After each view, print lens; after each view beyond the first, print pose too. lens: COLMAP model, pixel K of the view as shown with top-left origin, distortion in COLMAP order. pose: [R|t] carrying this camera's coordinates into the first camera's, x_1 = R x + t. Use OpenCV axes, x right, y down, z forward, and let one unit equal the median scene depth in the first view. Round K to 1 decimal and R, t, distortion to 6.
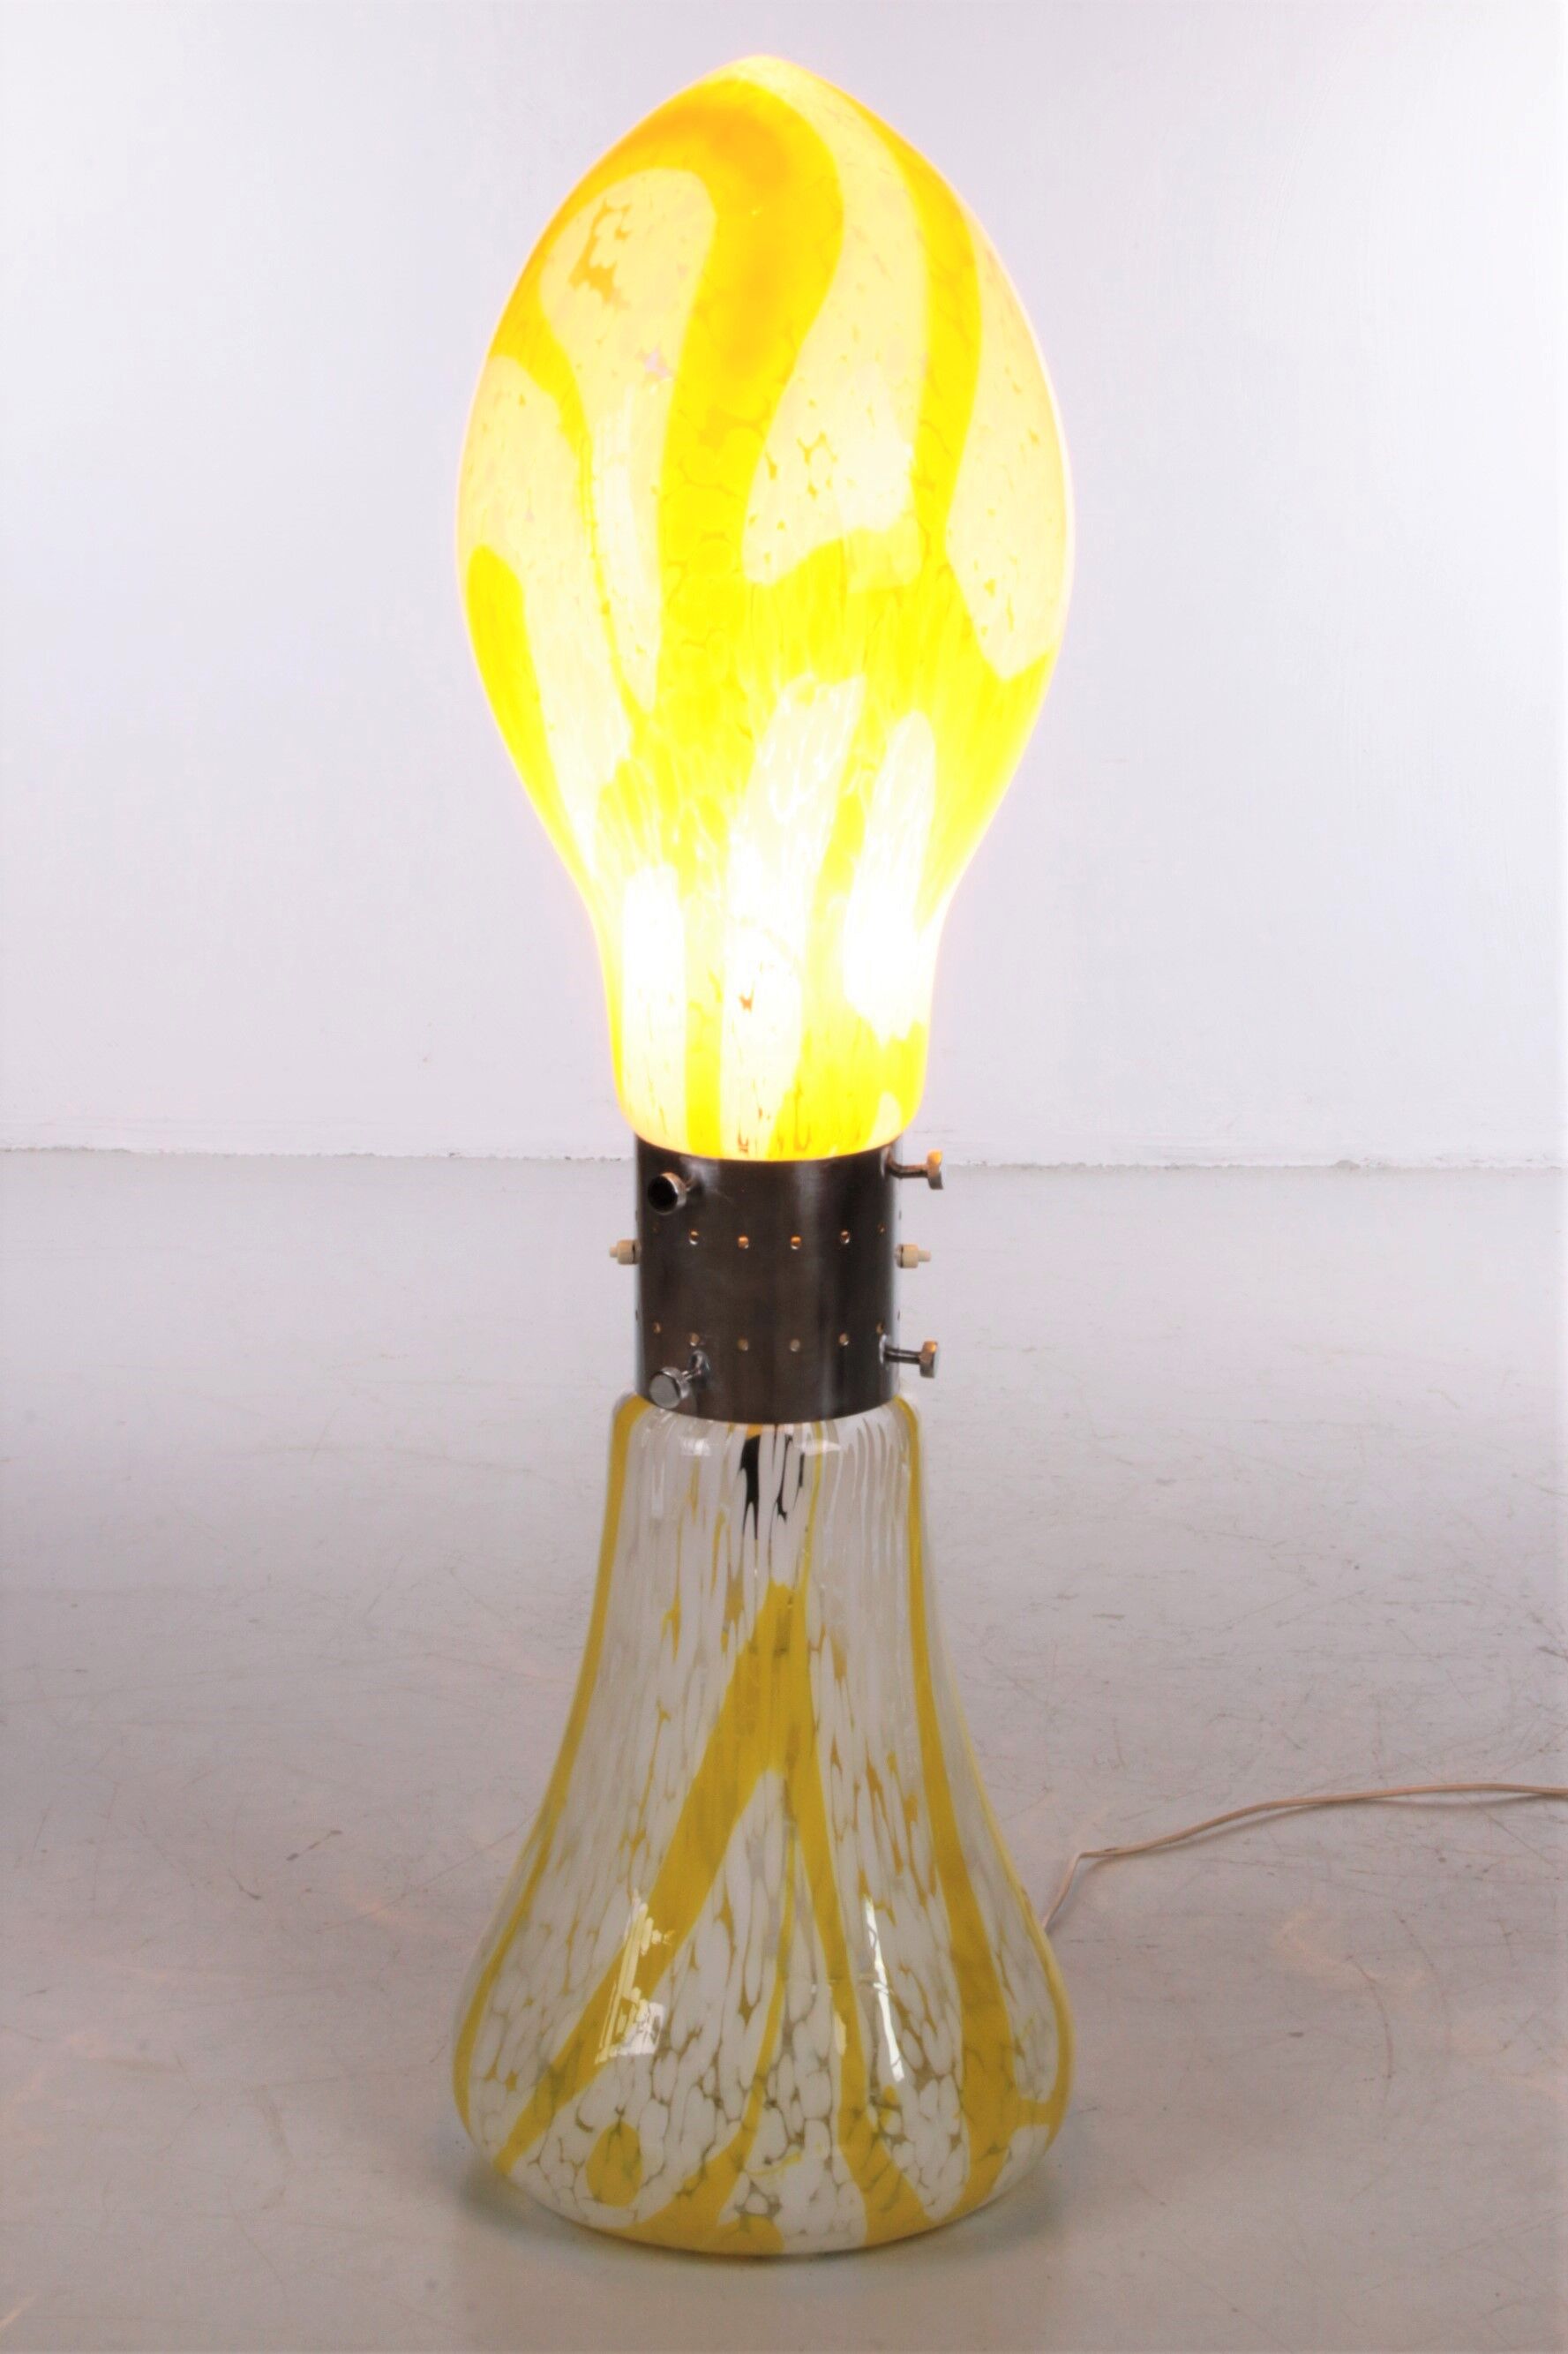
lens RADIAL K [[4679.9, 0, 784.0], [0, 4679.9, 1177.0], [0, 0, 1]] dist [0.005901, 0.055194]
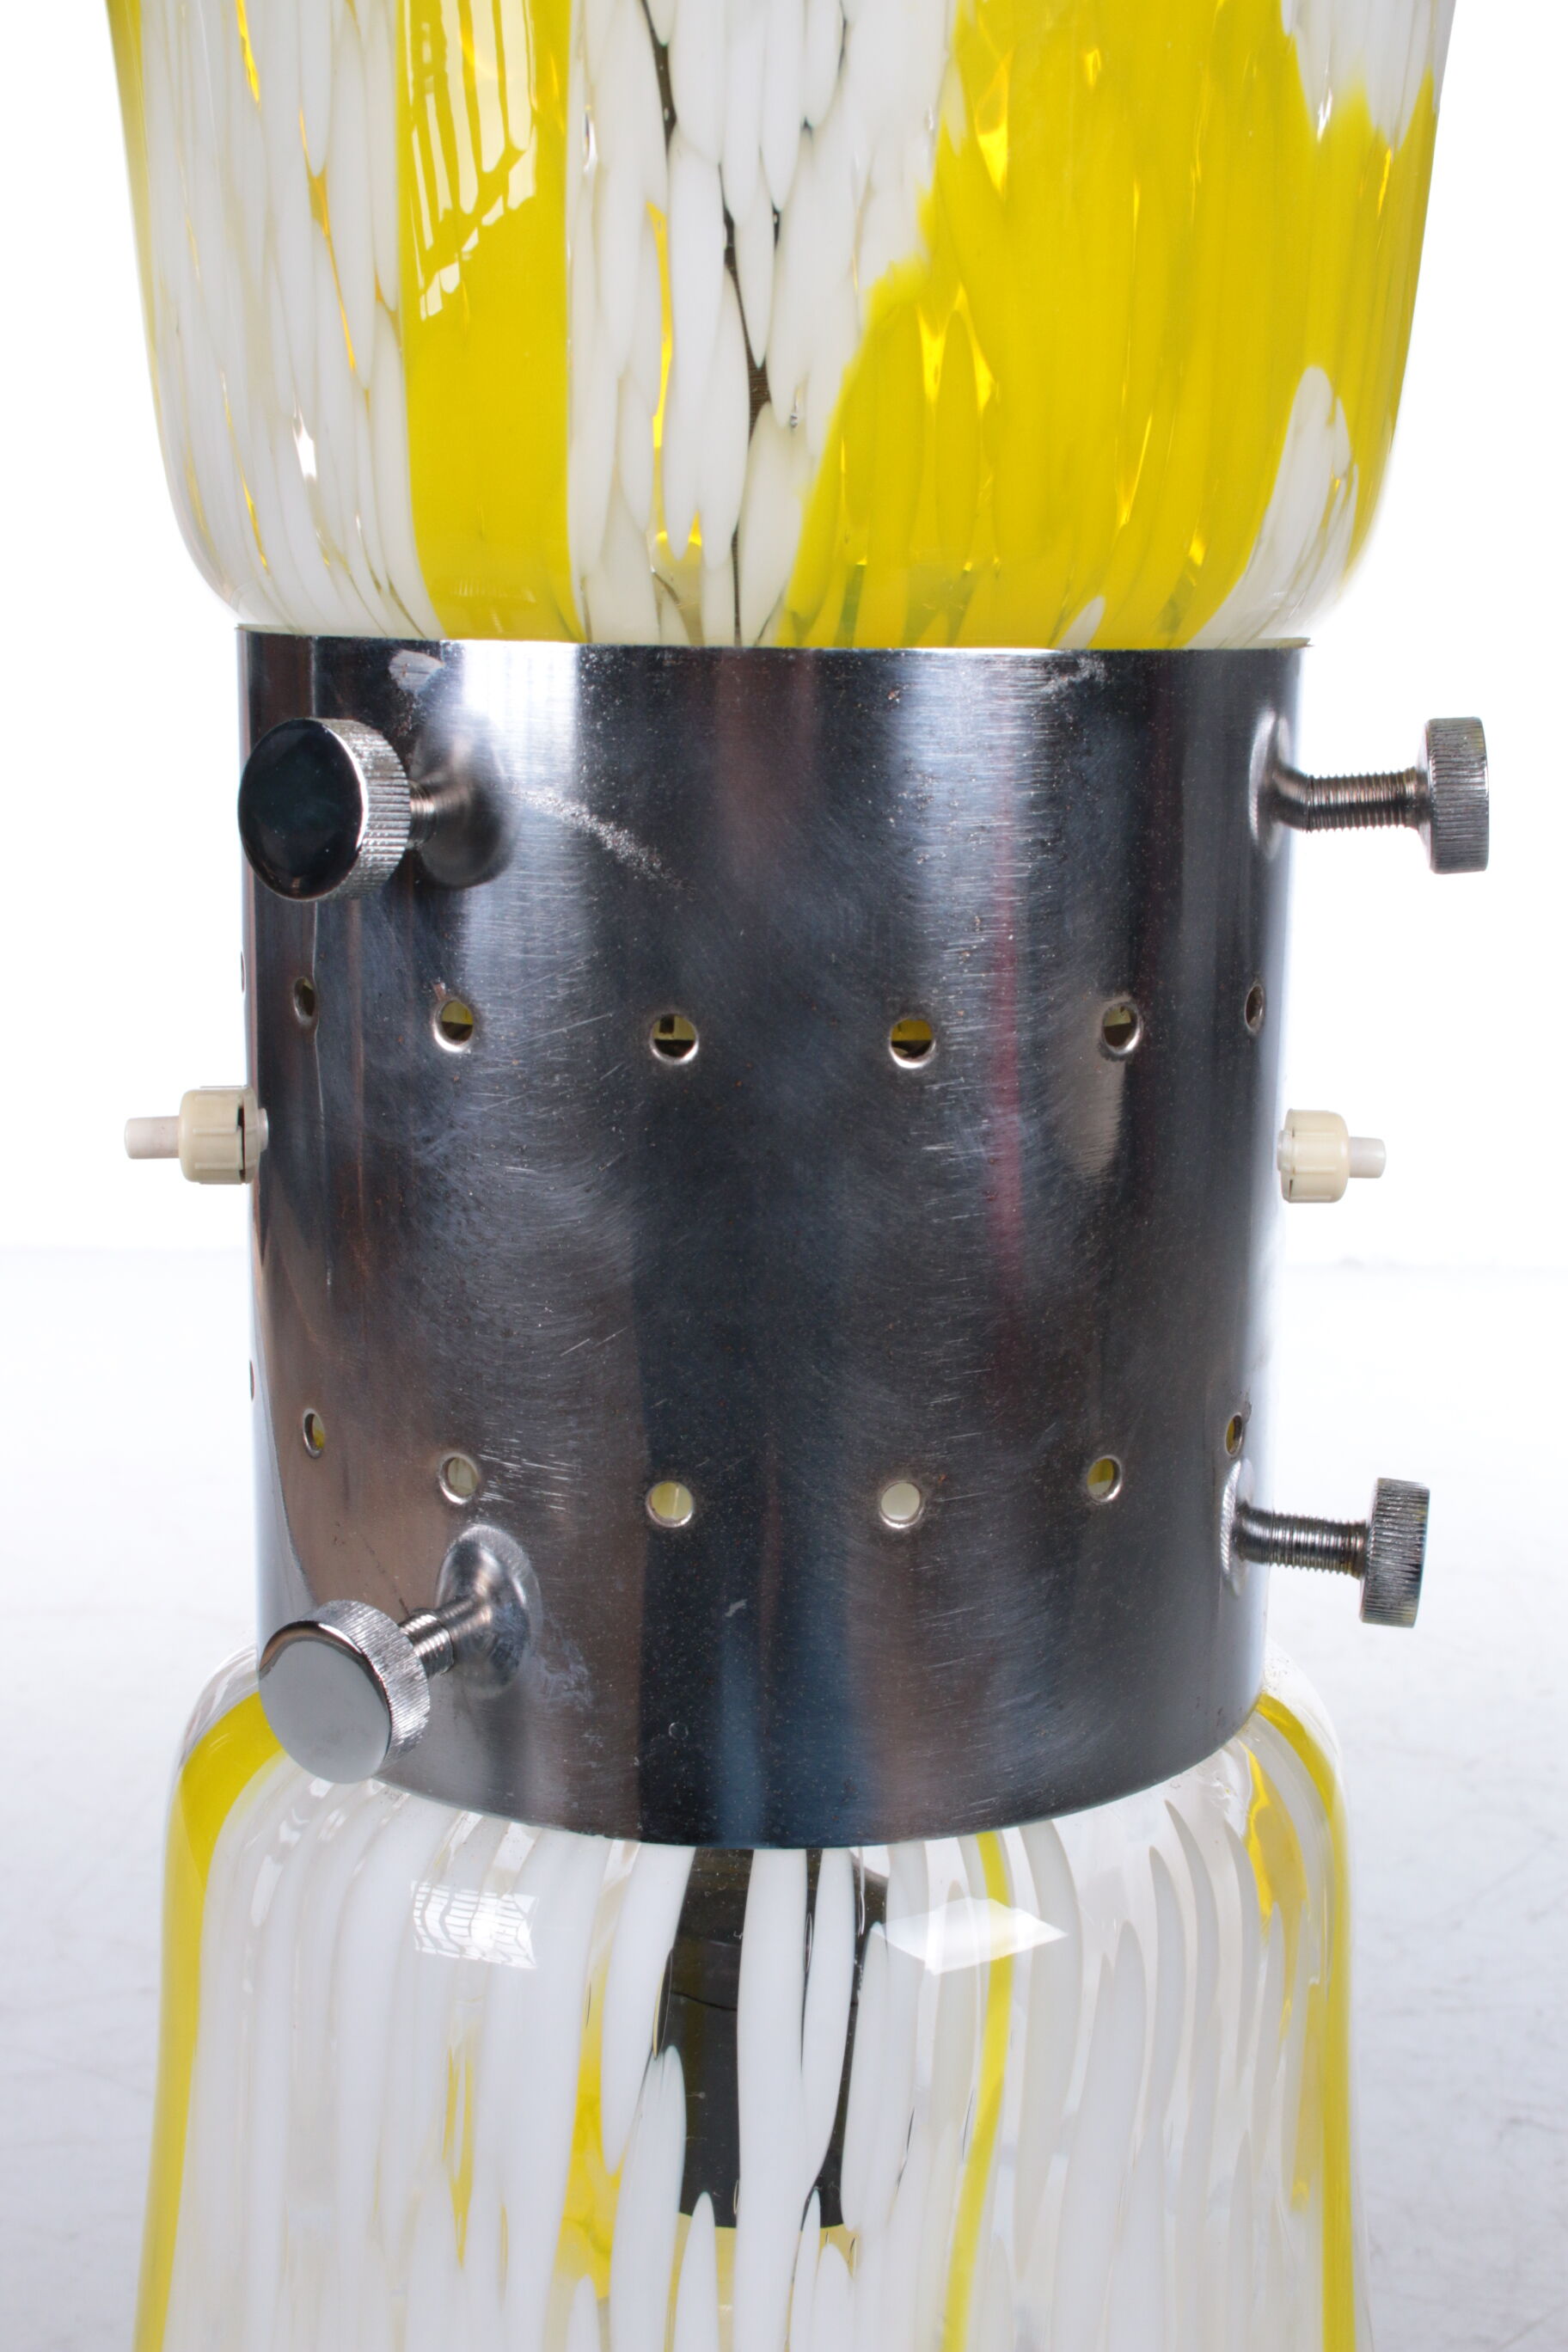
lens RADIAL K [[3200.8, 0, 827.6], [0, 3200.8, 1211.3], [0, 0, 1]] dist [-0.029106, -0.011078]
pose [[0.999267, 0.004246, 0.038057, -0.007072], [-0.002691, 0.999164, -0.040796, 0.027817], [-0.038198, 0.040663, 0.998442, 0.836799]]
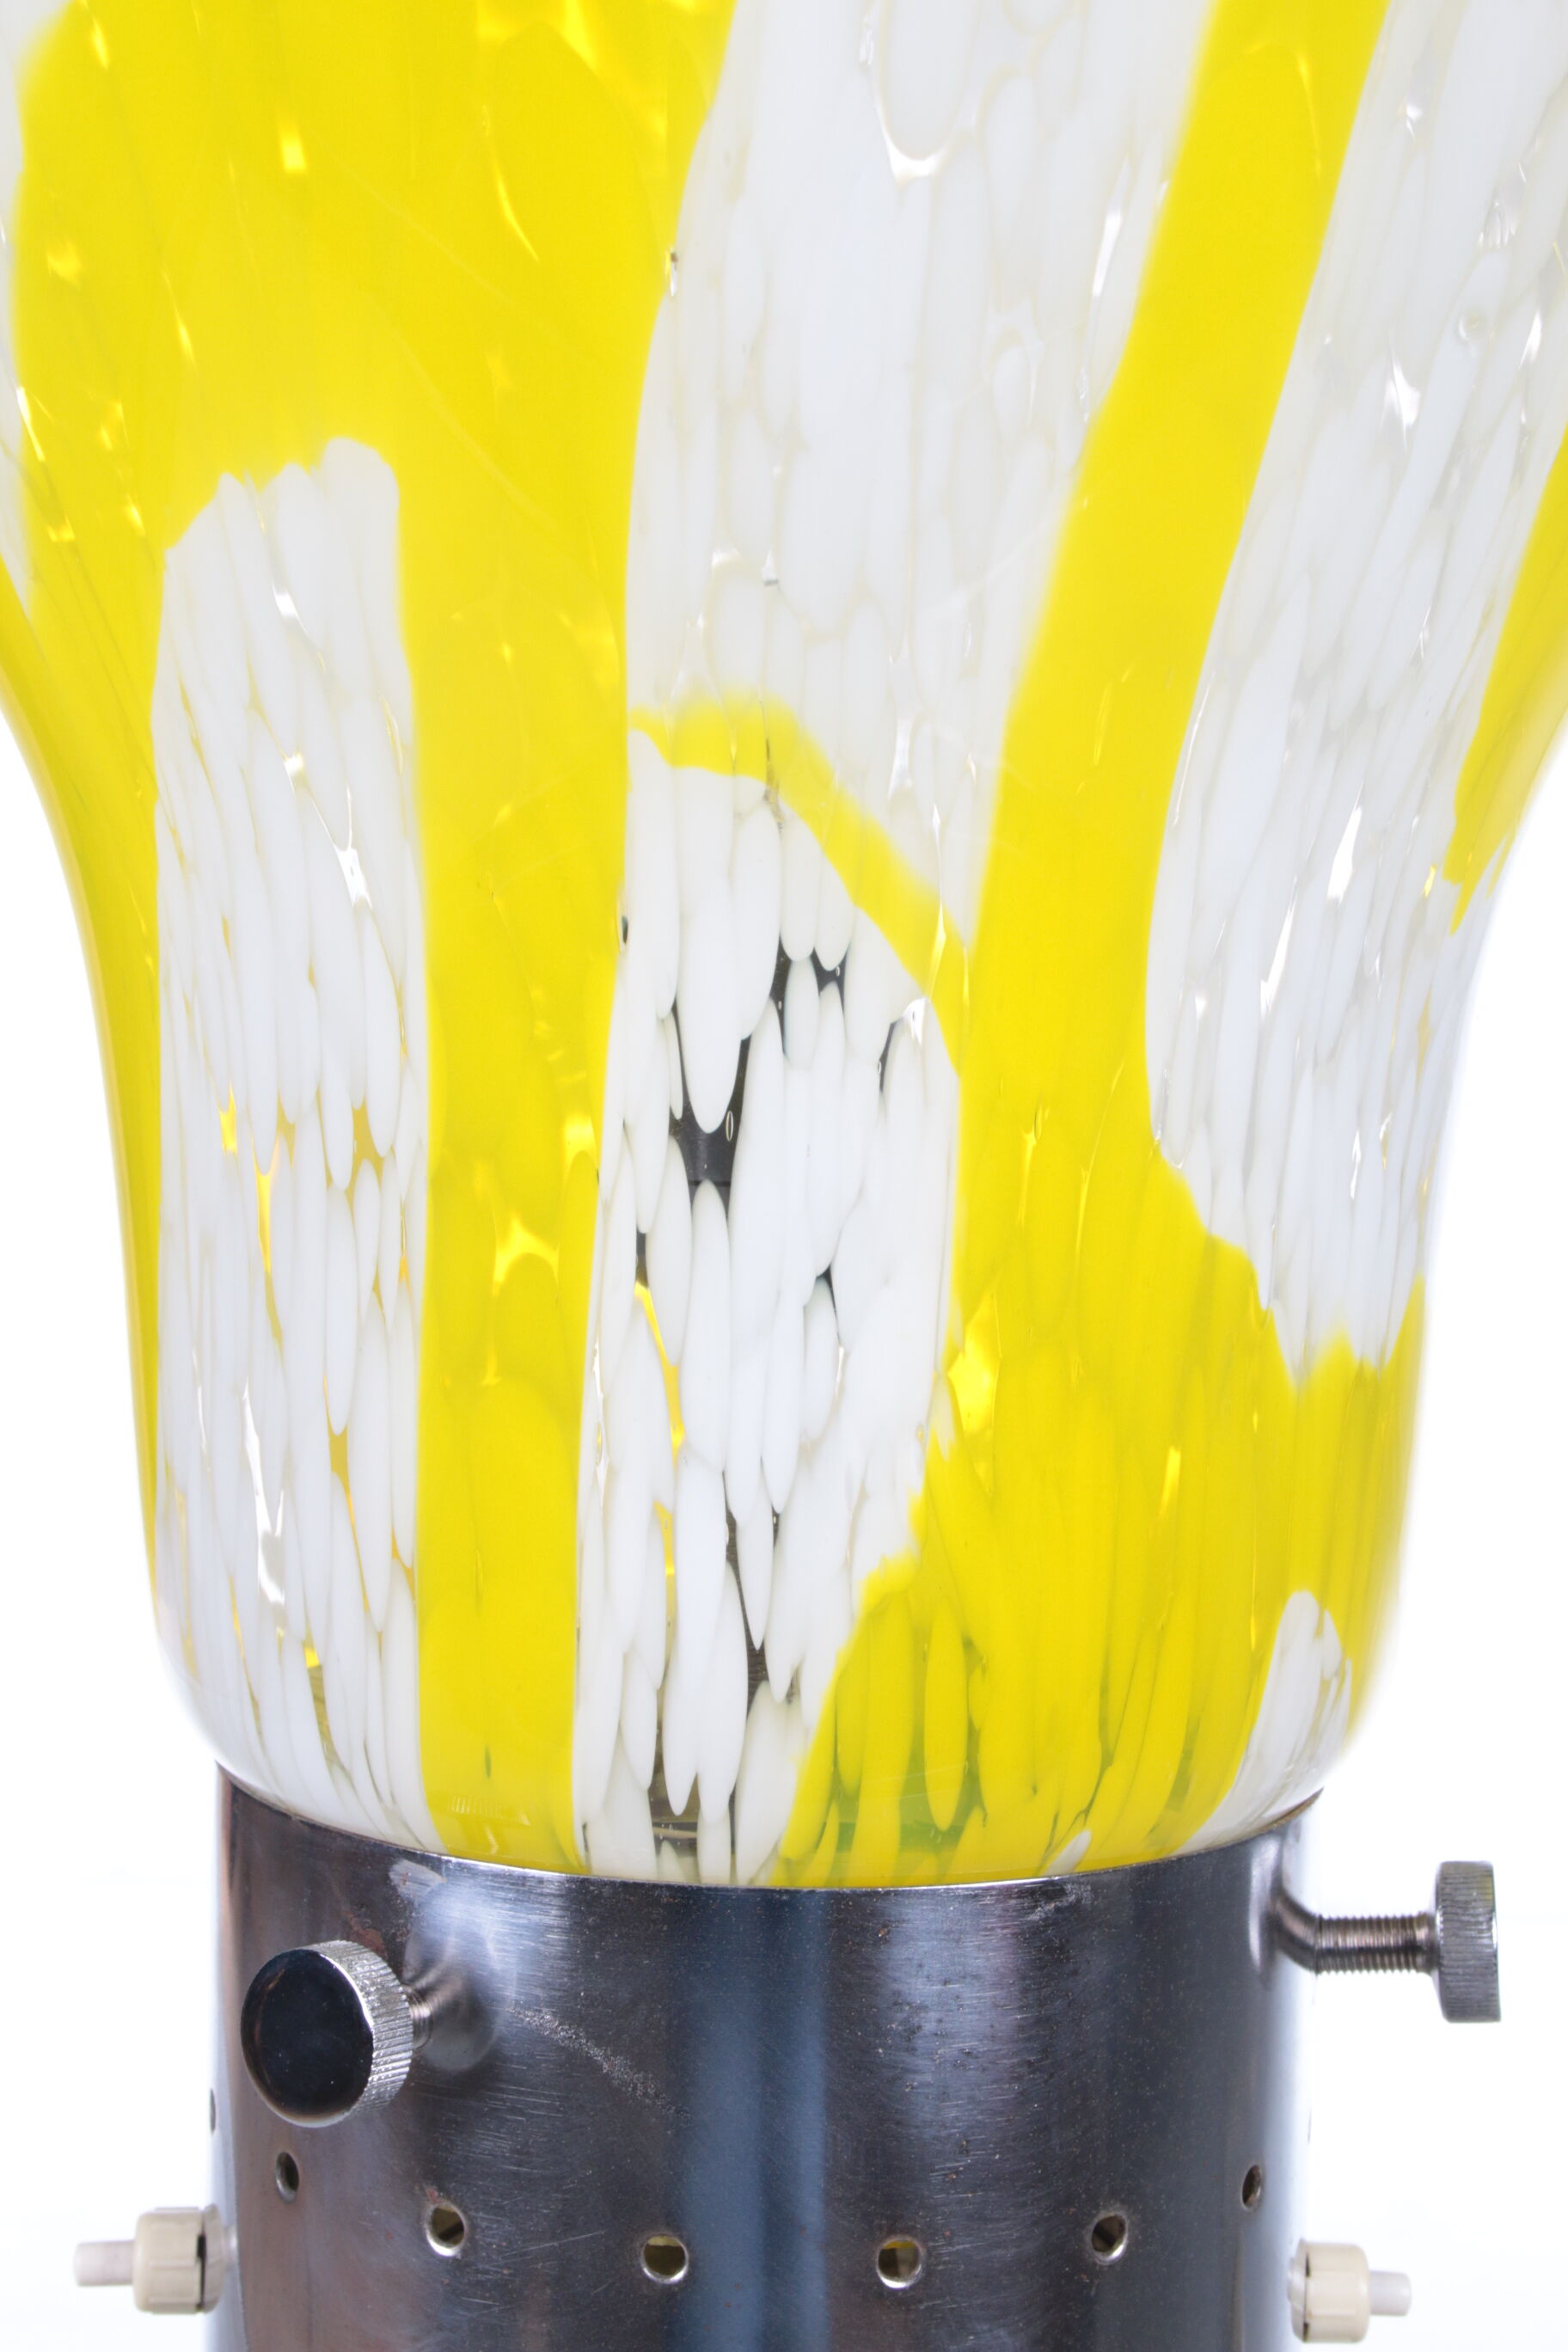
lens RADIAL K [[5075.6, 0, 784.0], [0, 5075.6, 1176.0], [0, 0, 1]] dist [0.028538, 0.484780]
pose [[0.999429, 0.019822, 0.027377, -0.010509], [-0.015730, 0.989694, -0.142332, -0.002540], [-0.029916, 0.141820, 0.989440, 0.740569]]
